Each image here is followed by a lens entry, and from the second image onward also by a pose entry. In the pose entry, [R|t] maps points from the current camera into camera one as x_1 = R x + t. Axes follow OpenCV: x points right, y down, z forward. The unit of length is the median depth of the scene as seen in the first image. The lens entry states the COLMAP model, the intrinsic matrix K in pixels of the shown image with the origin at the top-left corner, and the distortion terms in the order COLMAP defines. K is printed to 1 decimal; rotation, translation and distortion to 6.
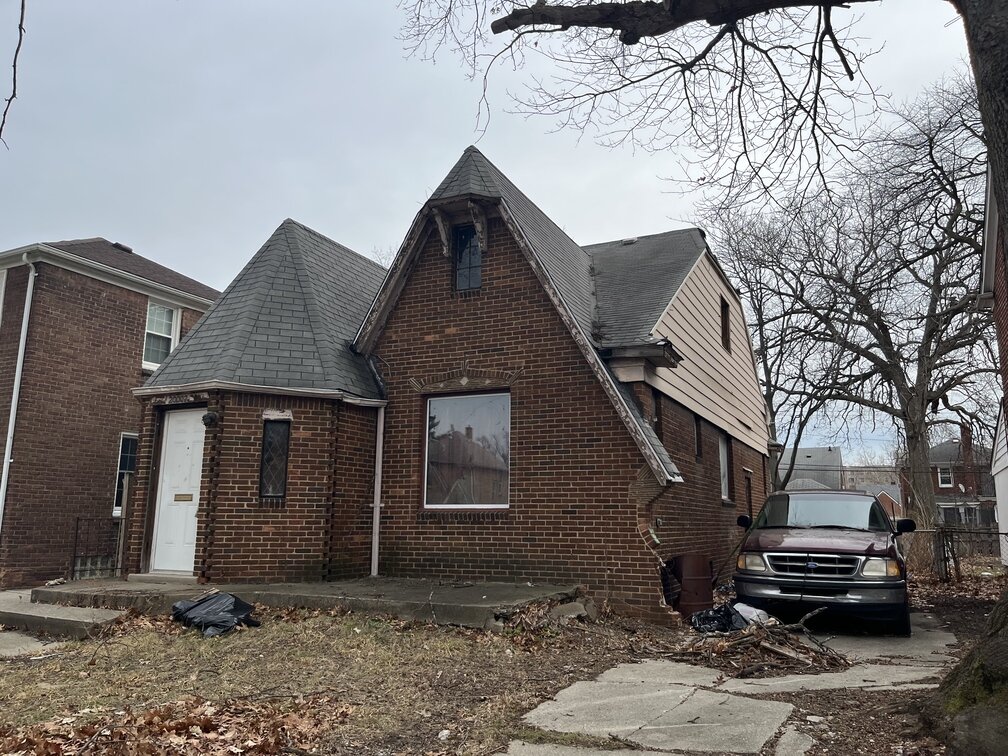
lens RADIAL K [[770.2, 0, 504.8], [0, 770.2, 373.3], [0, 0, 1]] dist [0.033365, -0.000987]
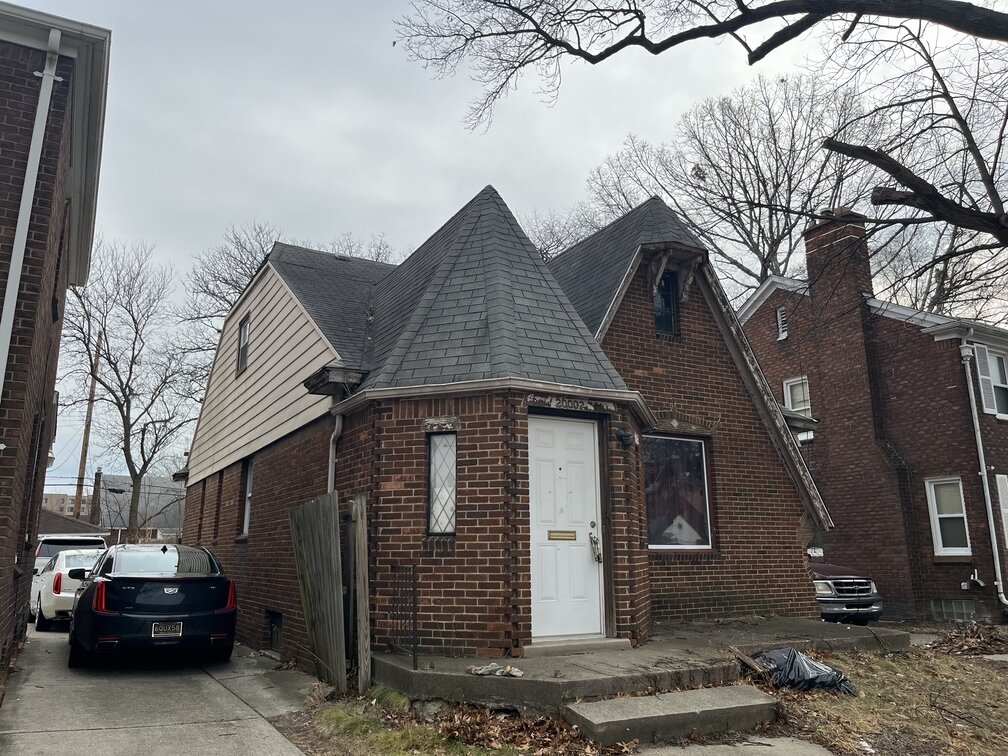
lens RADIAL K [[770.2, 0, 503.4], [0, 770.2, 379.9], [0, 0, 1]] dist [0.033365, -0.000987]
pose [[0.573110, 0.169489, 0.801759, -1.064676], [-0.144715, 0.983934, -0.104555, 0.098107], [-0.806599, -0.056105, 0.588430, 0.612610]]
